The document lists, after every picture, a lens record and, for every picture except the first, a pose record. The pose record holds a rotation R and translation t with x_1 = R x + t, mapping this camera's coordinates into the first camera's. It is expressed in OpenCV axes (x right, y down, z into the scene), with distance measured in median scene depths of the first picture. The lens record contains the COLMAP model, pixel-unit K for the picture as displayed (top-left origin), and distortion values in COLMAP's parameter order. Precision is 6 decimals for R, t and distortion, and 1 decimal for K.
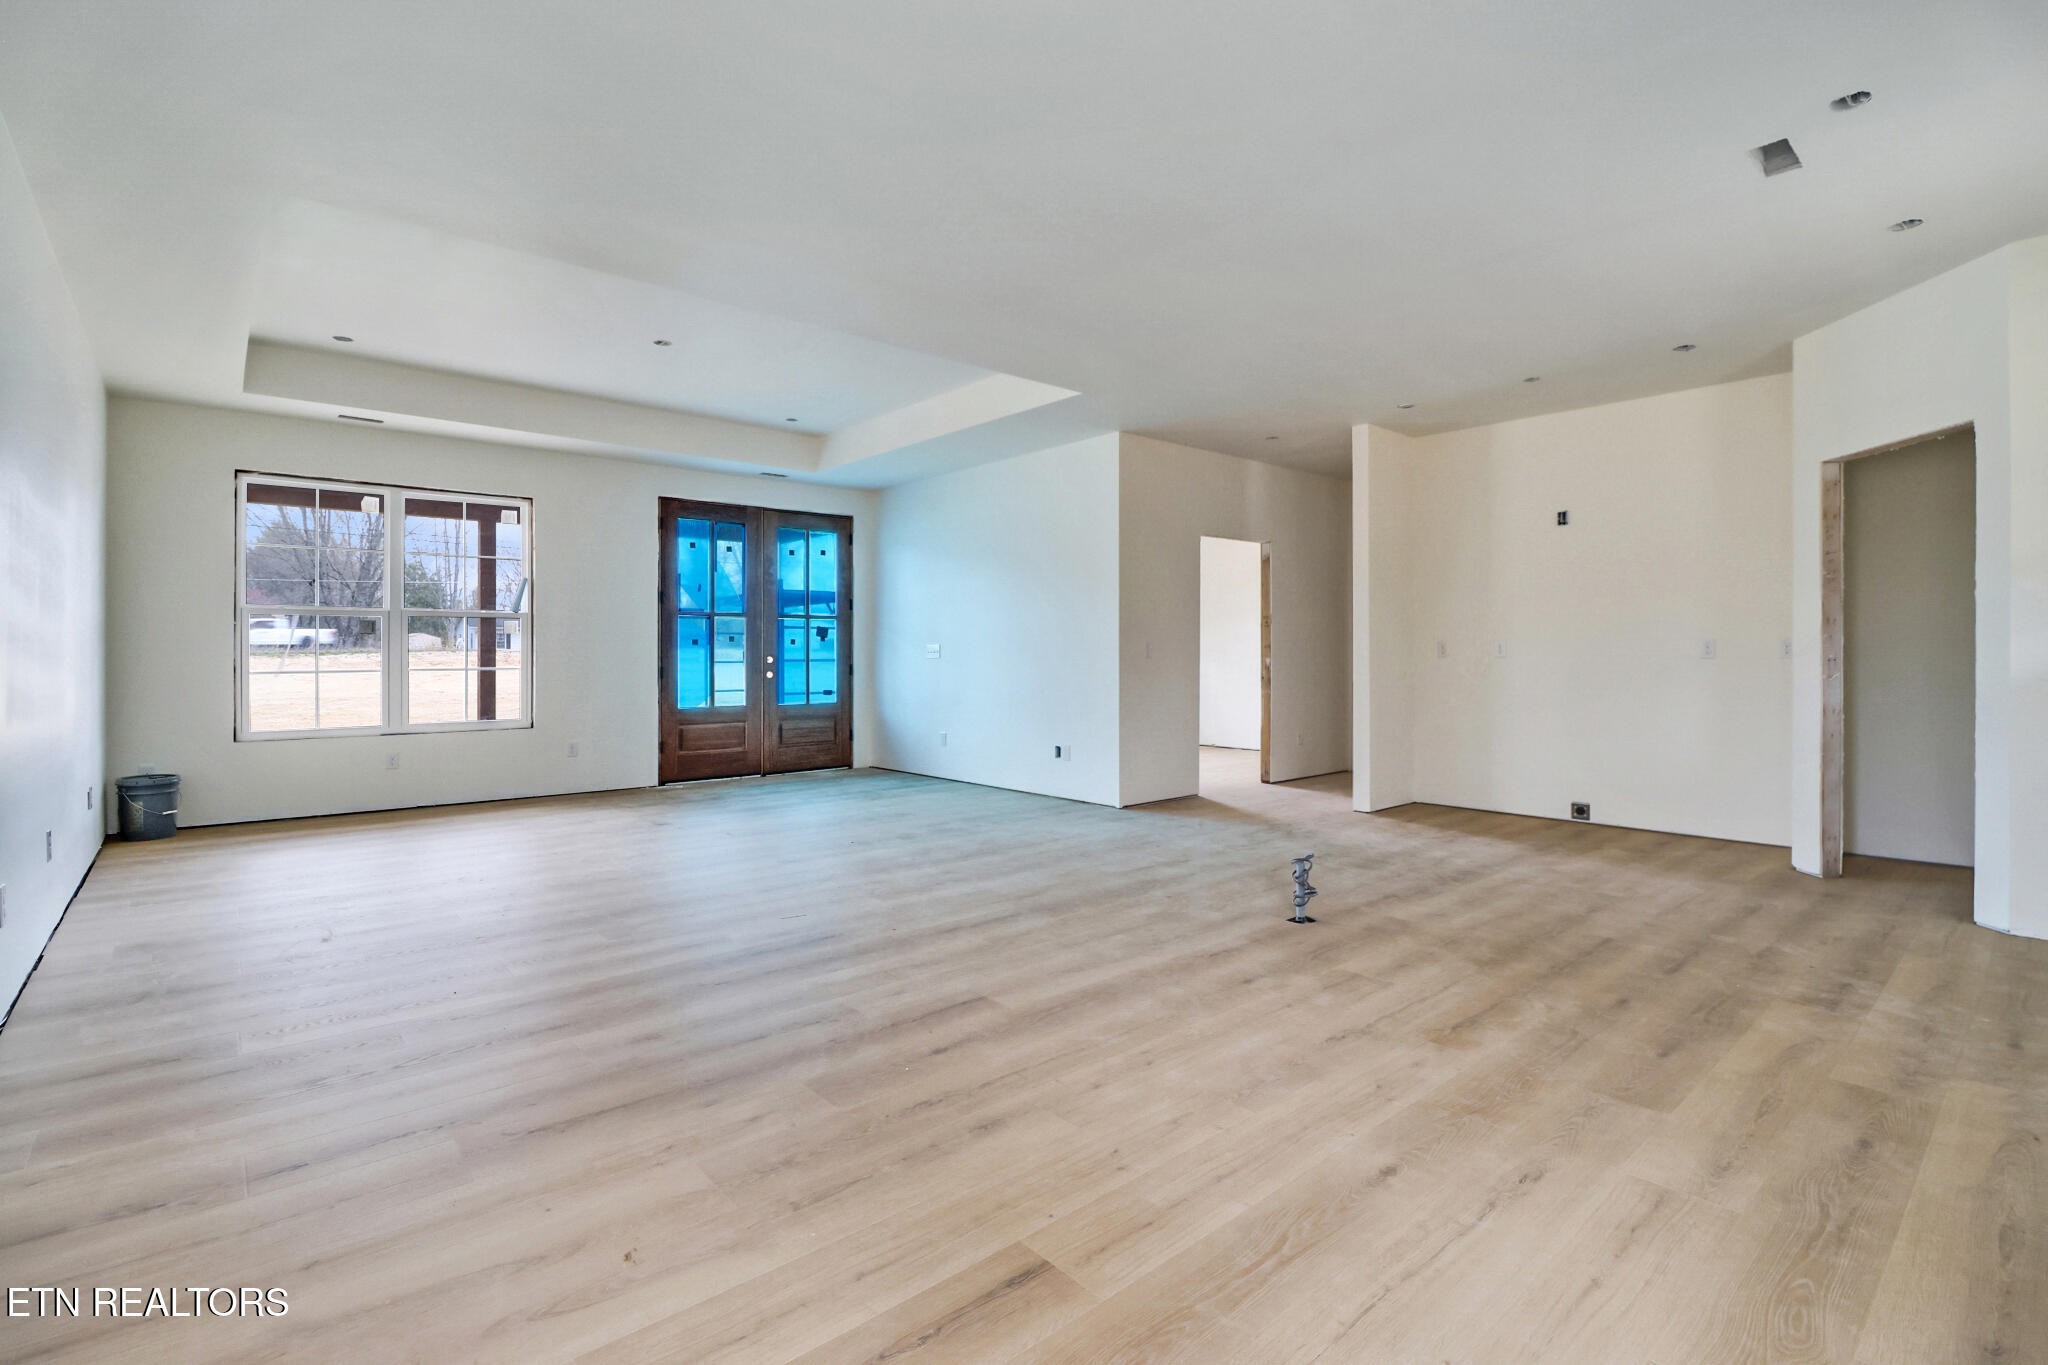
lens RADIAL K [[949.4, 0, 1034.5], [0, 949.4, 655.0], [0, 0, 1]] dist [-0.004193, -0.007337]
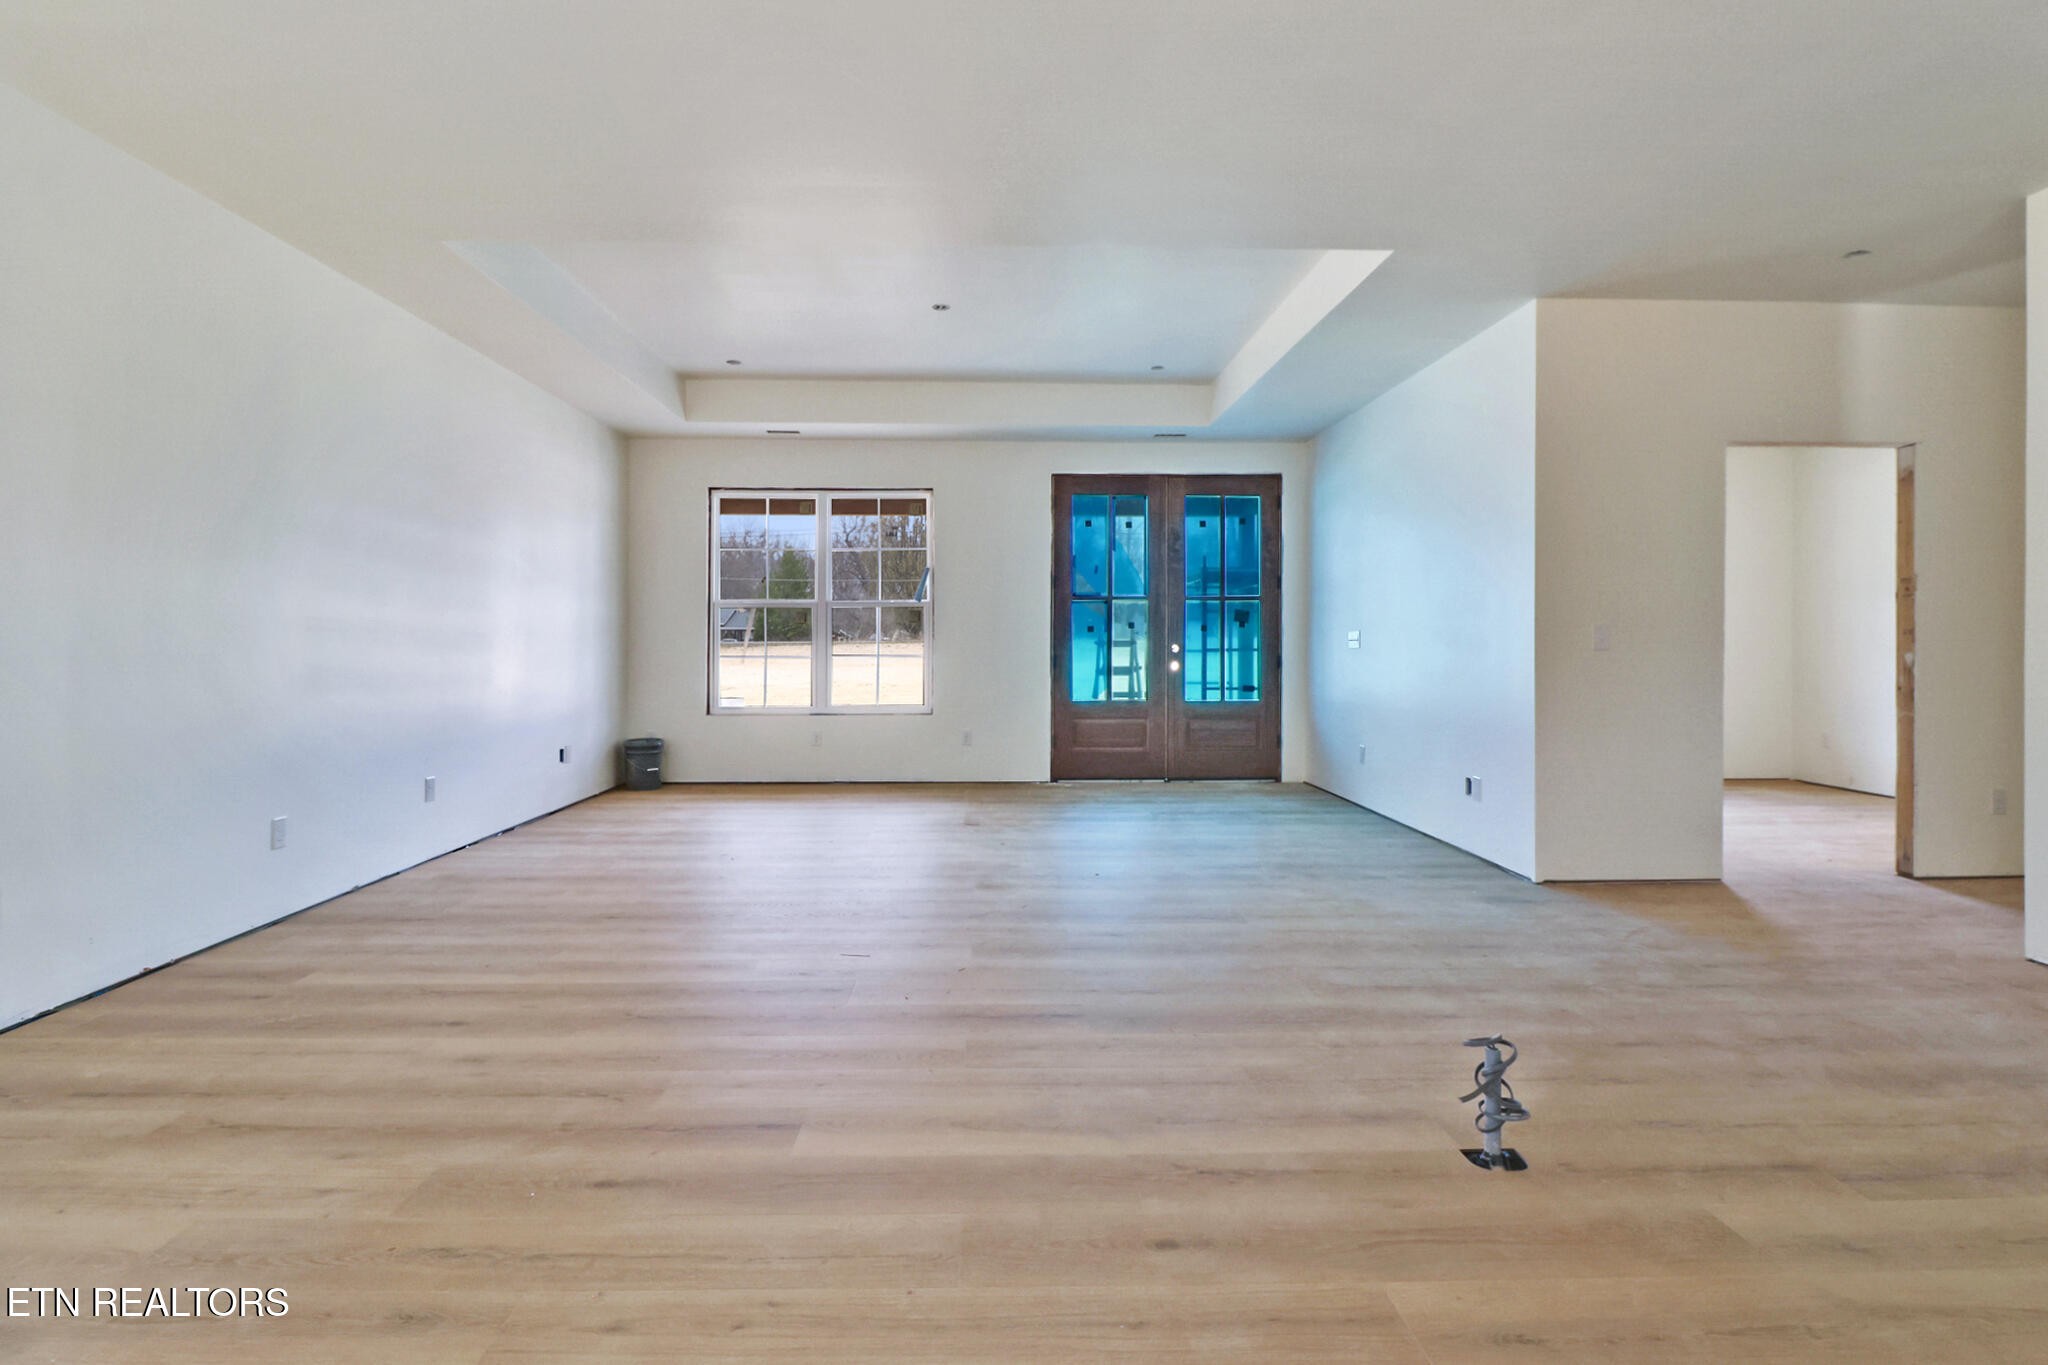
lens RADIAL K [[1013.4, 0, 993.6], [0, 1013.4, 652.7], [0, 0, 1]] dist [0.002004, -0.009157]
pose [[0.764861, 0.009360, -0.644127, 0.239161], [-0.002818, 0.999933, 0.011184, -0.001908], [0.644189, -0.006739, 0.764837, 0.224534]]
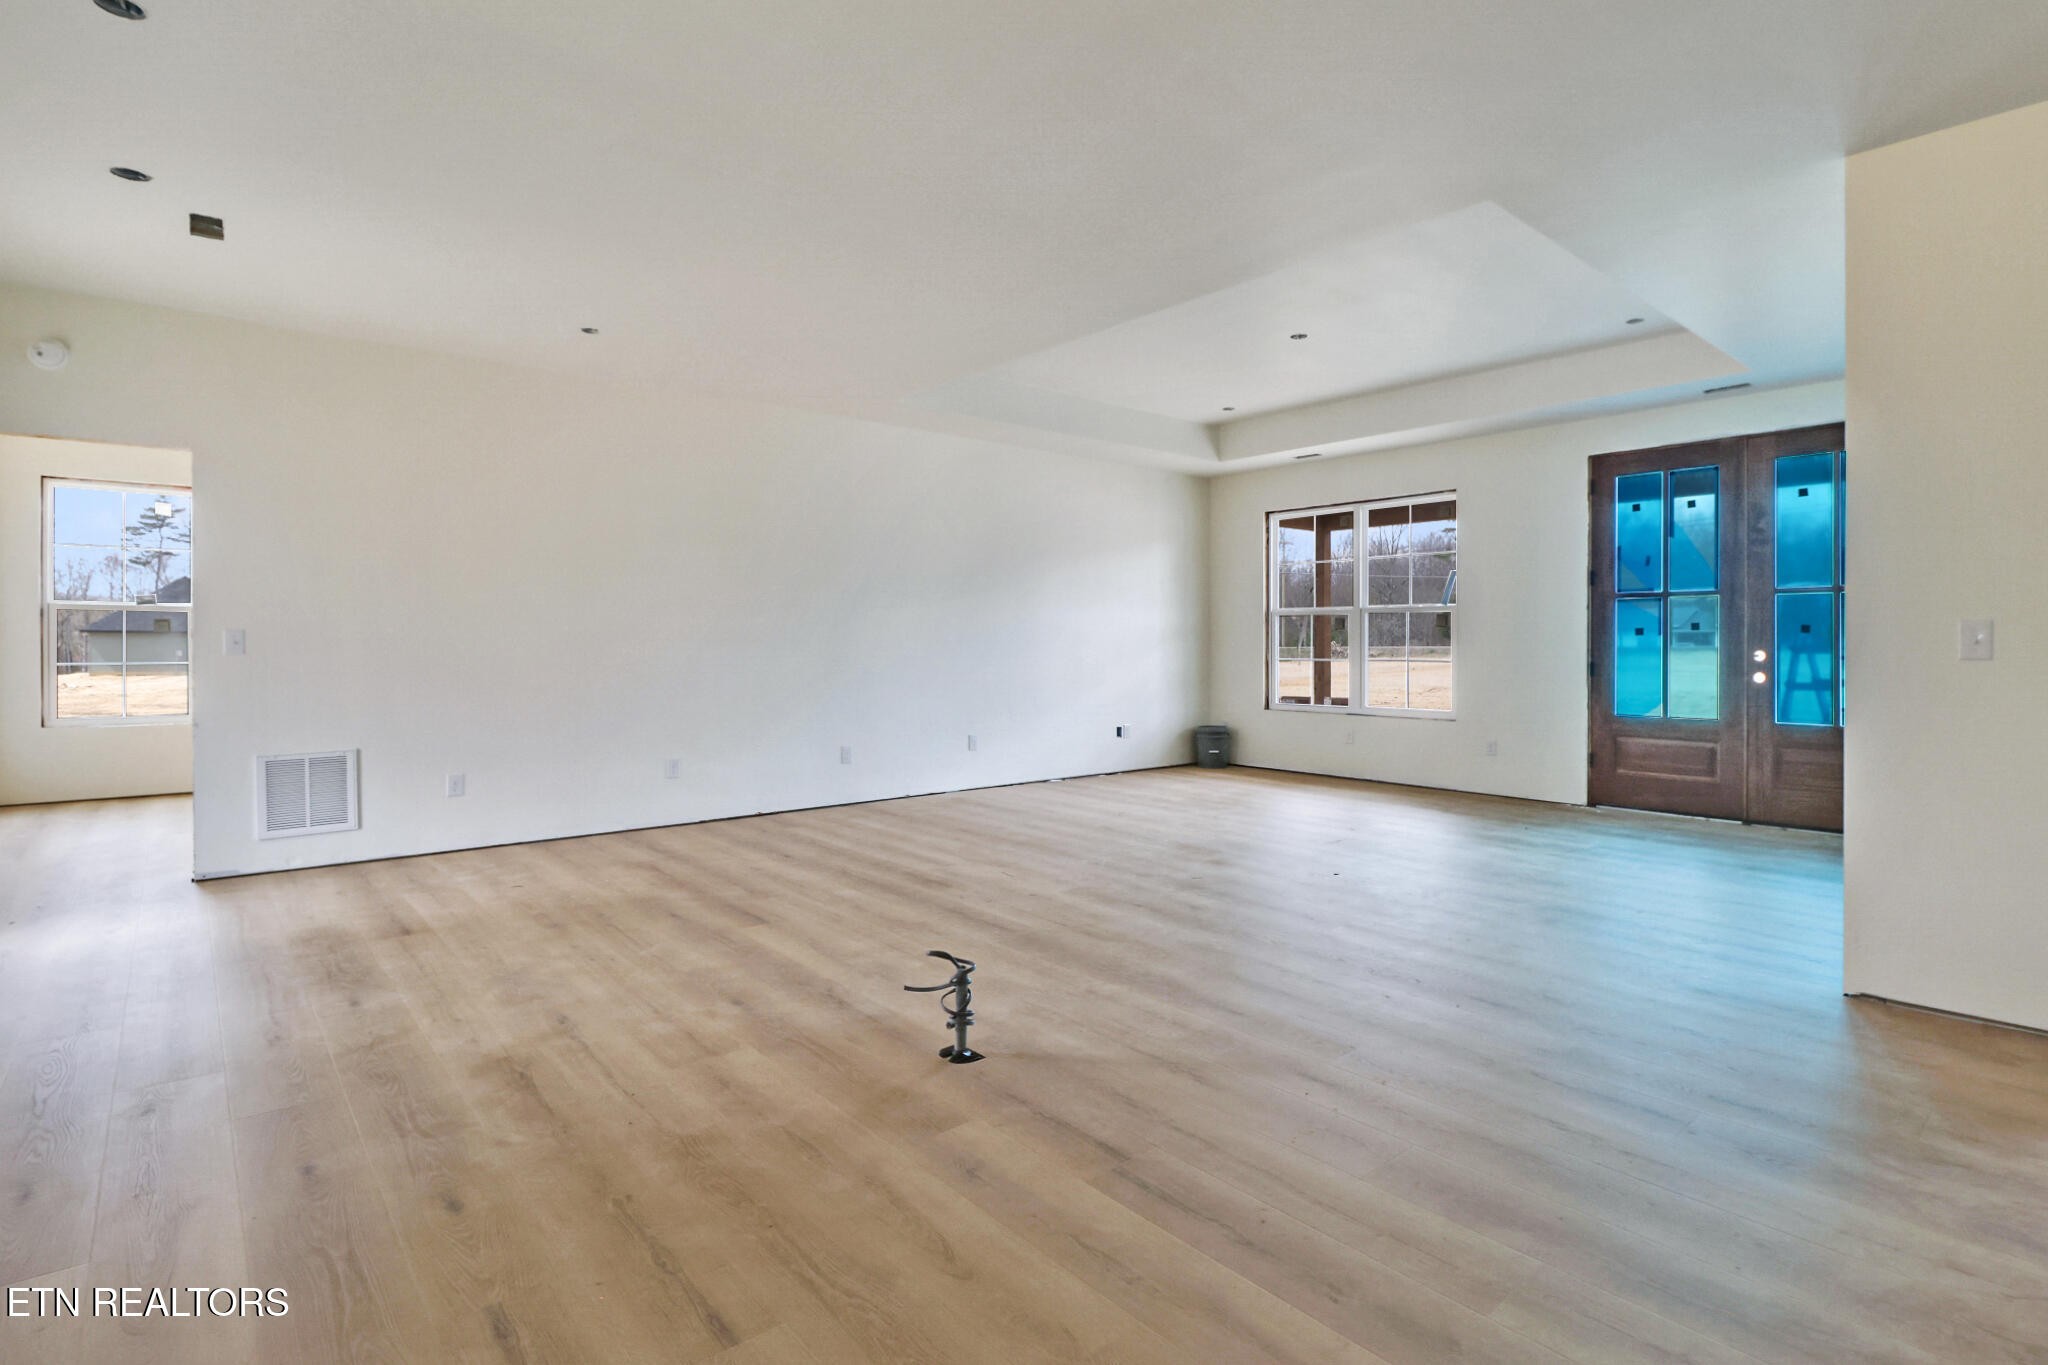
lens RADIAL K [[1000.8, 0, 1033.4], [0, 1000.8, 649.6], [0, 0, 1]] dist [0.000393, -0.000997]
pose [[-0.016016, 0.006806, -0.999849, 0.560585], [-0.002299, 0.999974, 0.006843, -0.004190], [0.999869, 0.002408, -0.016000, 0.611232]]
